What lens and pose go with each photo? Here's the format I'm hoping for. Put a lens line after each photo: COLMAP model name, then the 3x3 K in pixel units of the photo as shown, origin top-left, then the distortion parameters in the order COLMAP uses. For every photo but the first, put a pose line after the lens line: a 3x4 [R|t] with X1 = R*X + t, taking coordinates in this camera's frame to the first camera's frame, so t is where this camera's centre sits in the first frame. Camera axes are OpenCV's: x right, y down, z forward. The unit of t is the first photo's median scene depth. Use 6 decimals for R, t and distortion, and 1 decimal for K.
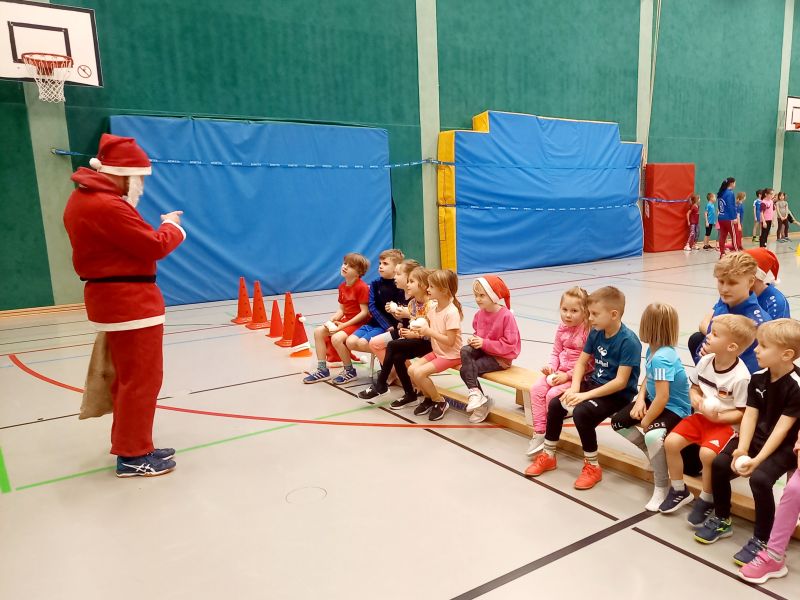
lens RADIAL K [[667.9, 0, 465.7], [0, 667.9, 321.8], [0, 0, 1]] dist [0.079396, -0.075132]
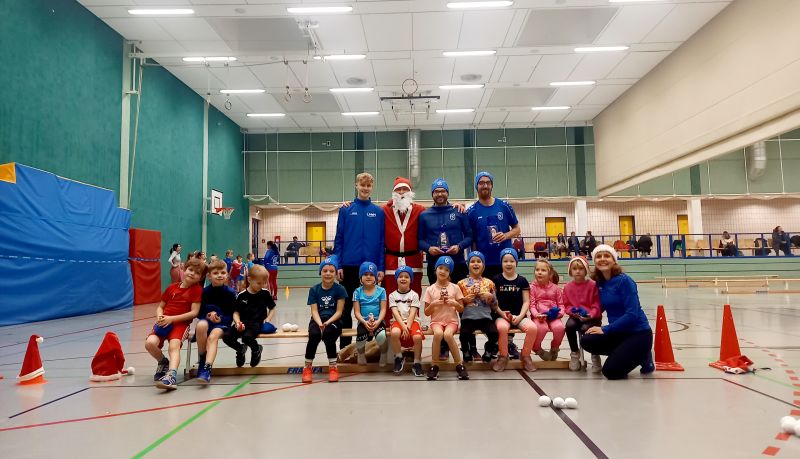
lens RADIAL K [[588.8, 0, 400.9], [0, 588.8, 219.4], [0, 0, 1]] dist [0.001984, -0.000305]
pose [[0.622562, 0.073470, 0.779114, -0.281435], [0.147400, 0.966755, -0.208946, 0.037035], [-0.768563, 0.244923, 0.591036, 0.054940]]
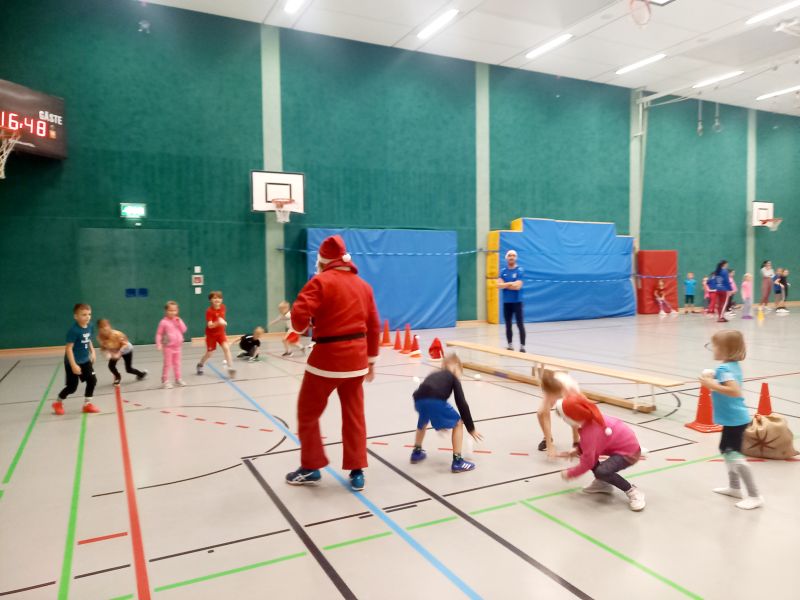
lens RADIAL K [[582.8, 0, 400.6], [0, 582.8, 293.3], [0, 0, 1]] dist [0.060756, -0.057601]
pose [[0.985090, 0.016094, -0.171285, -0.006699], [-0.040378, 0.989433, -0.139257, 0.050965], [0.167234, 0.144097, 0.975330, -0.310498]]
